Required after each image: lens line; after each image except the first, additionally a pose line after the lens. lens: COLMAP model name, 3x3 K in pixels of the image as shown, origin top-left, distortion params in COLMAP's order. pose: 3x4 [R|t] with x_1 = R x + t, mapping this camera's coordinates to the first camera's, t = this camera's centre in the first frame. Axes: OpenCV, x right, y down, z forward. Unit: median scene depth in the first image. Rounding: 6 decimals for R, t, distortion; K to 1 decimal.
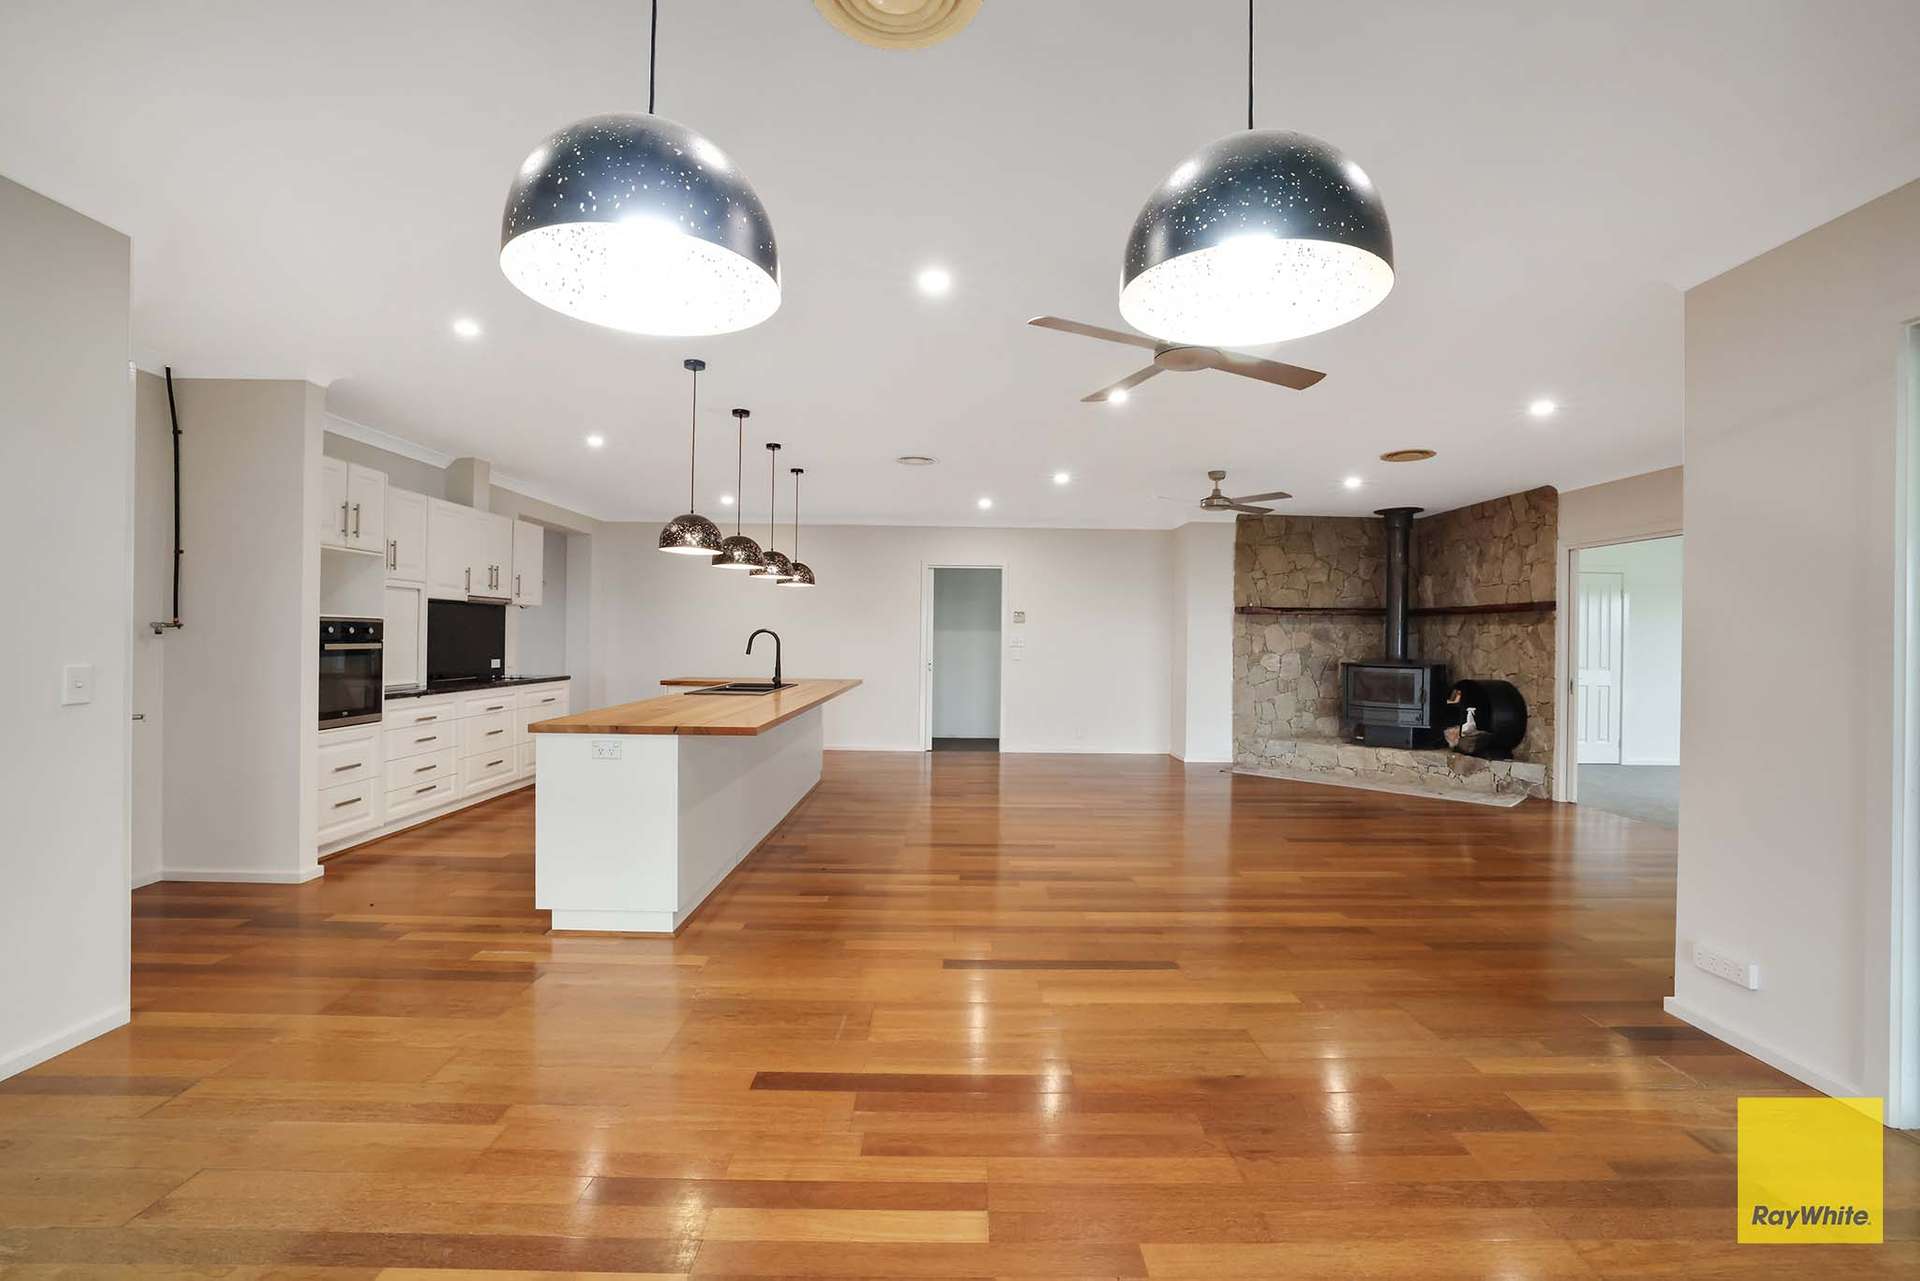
lens RADIAL K [[843.2, 0, 960.0], [0, 843.2, 640.5], [0, 0, 1]] dist [-0.049253, -0.000129]
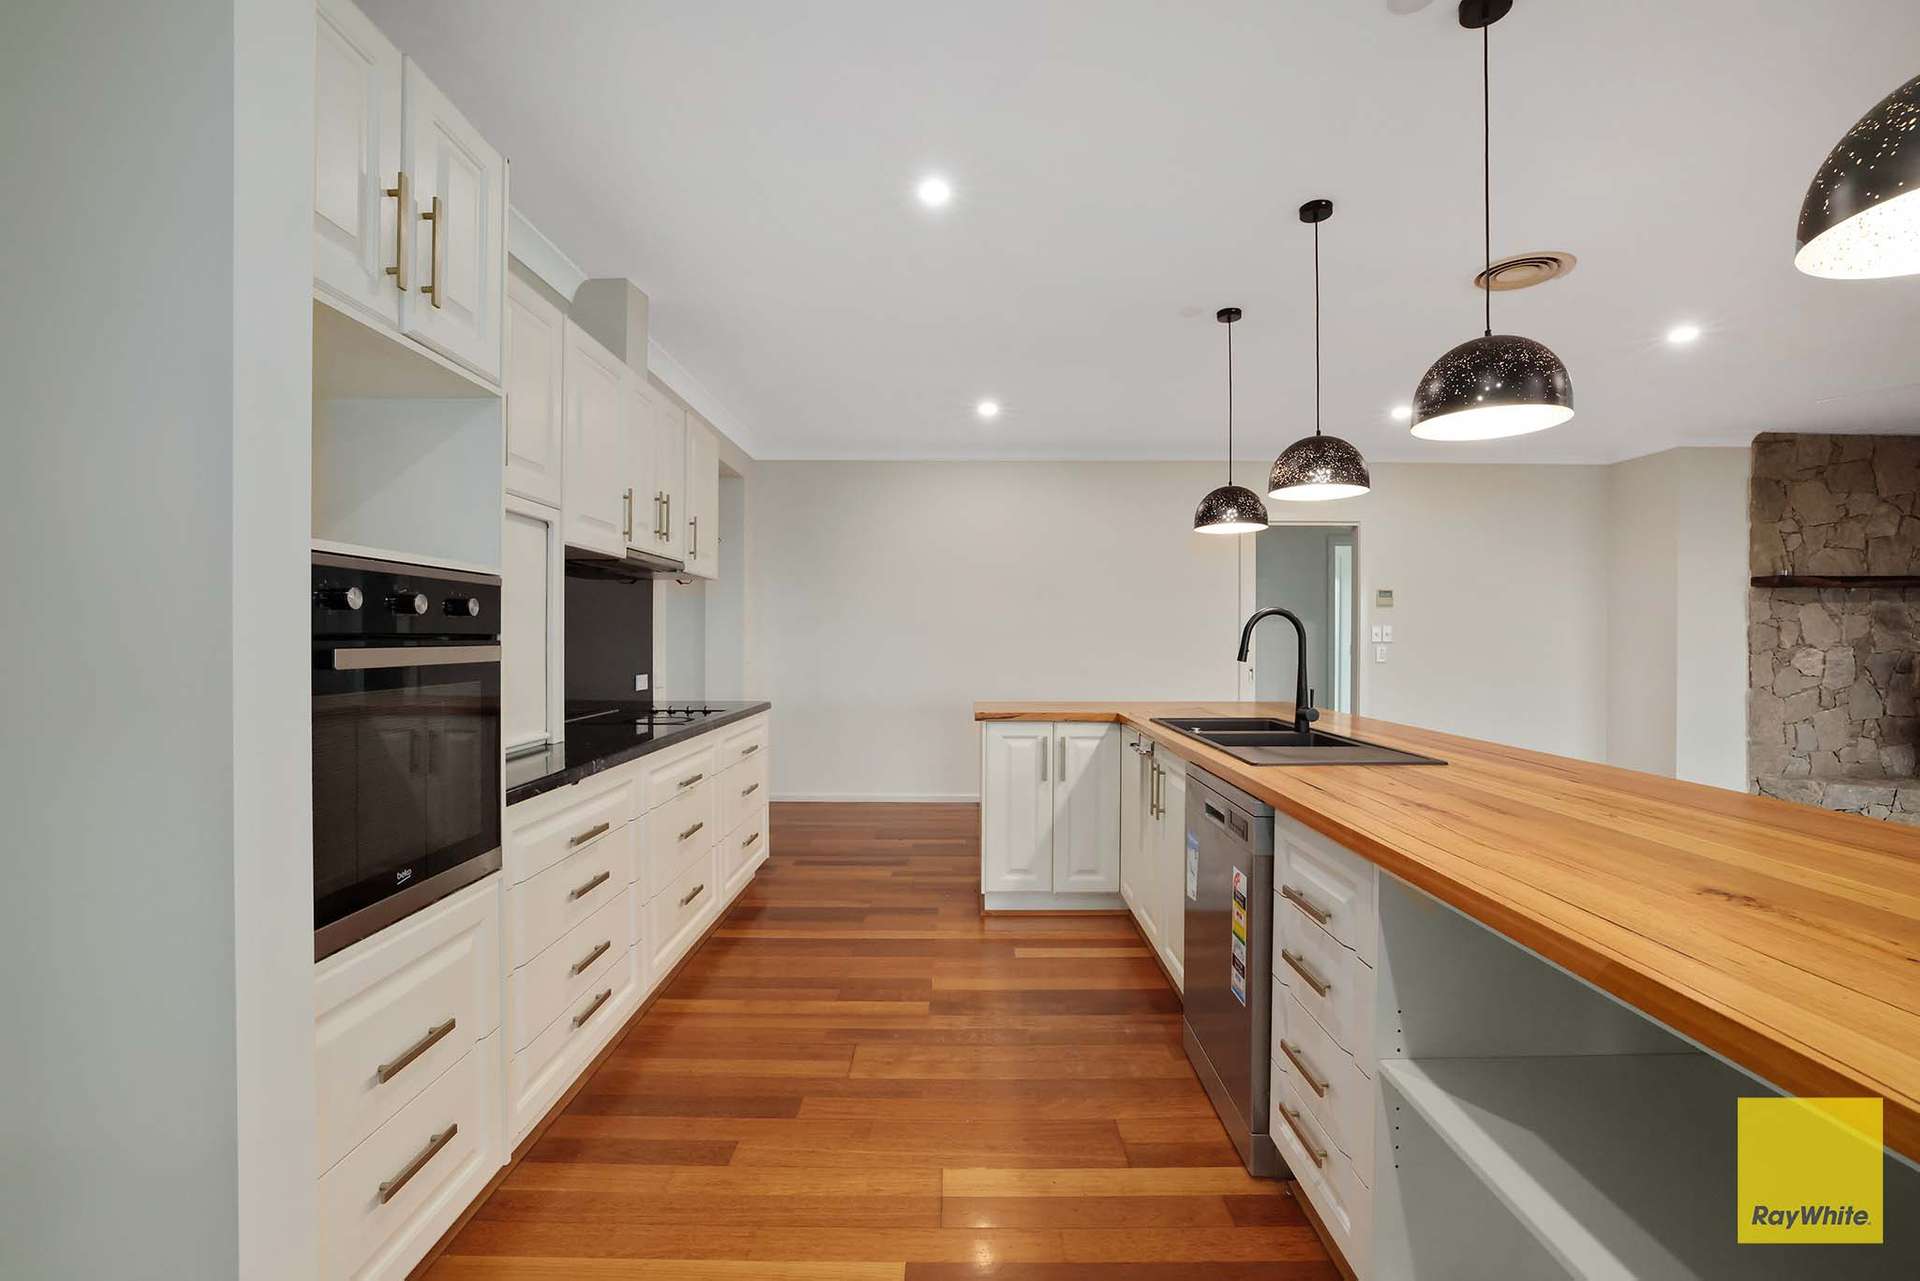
lens RADIAL K [[830.2, 0, 960.0], [0, 830.2, 640.5], [0, 0, 1]] dist [-0.003445, -0.000319]
pose [[0.999903, -0.011678, 0.007563, -0.339442], [0.011679, 0.999932, -0.000117, 0.002341], [-0.007561, 0.000205, 0.999971, 0.430517]]
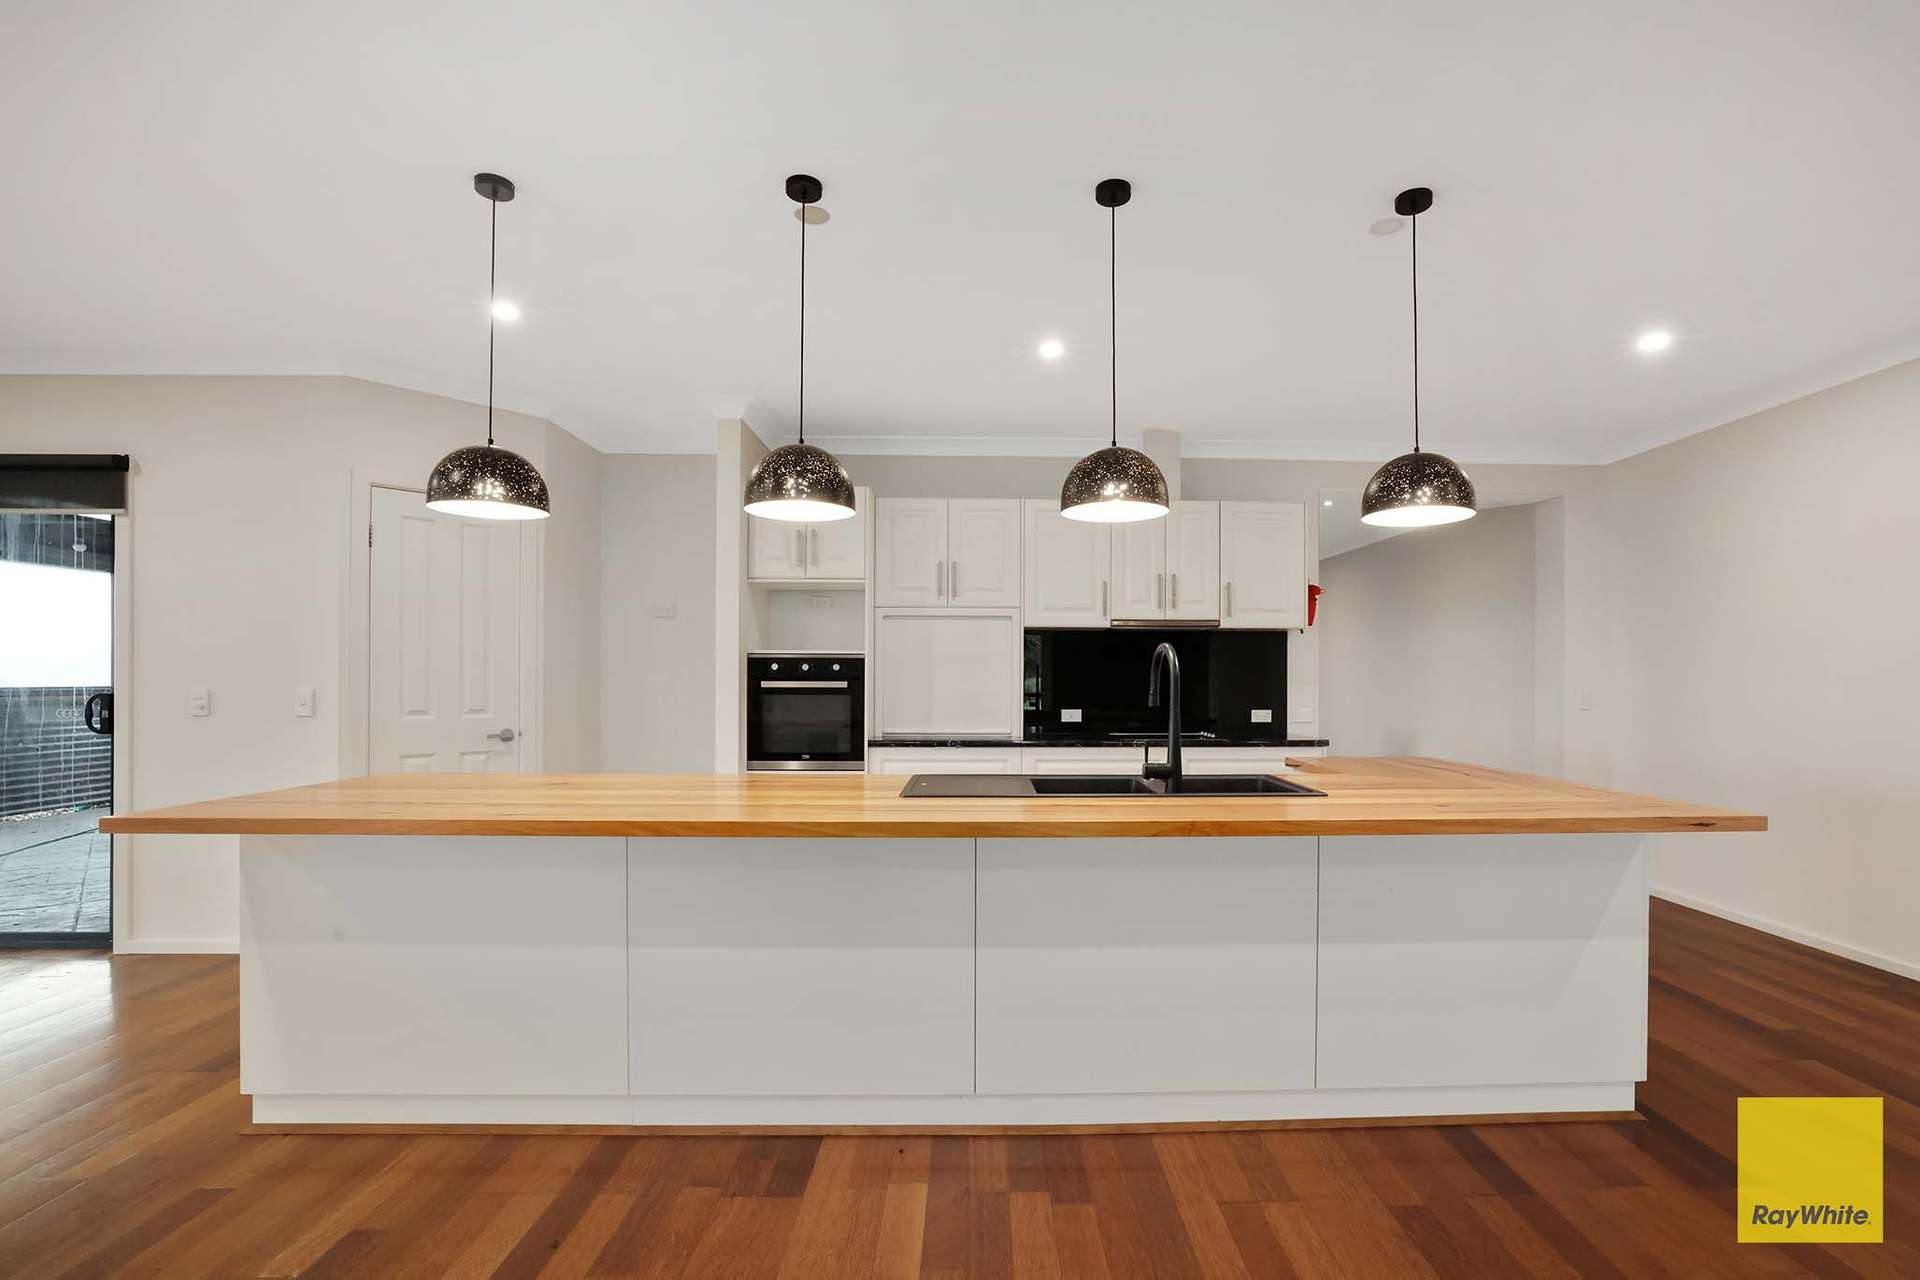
lens RADIAL K [[803.8, 0, 961.1], [0, 803.8, 670.5], [0, 0, 1]] dist [-0.043232, 0.000005]
pose [[0.031189, -0.019049, -0.999332, 0.099419], [-0.007262, 0.999788, -0.019285, 0.004624], [0.999487, 0.007859, 0.031044, 0.715707]]
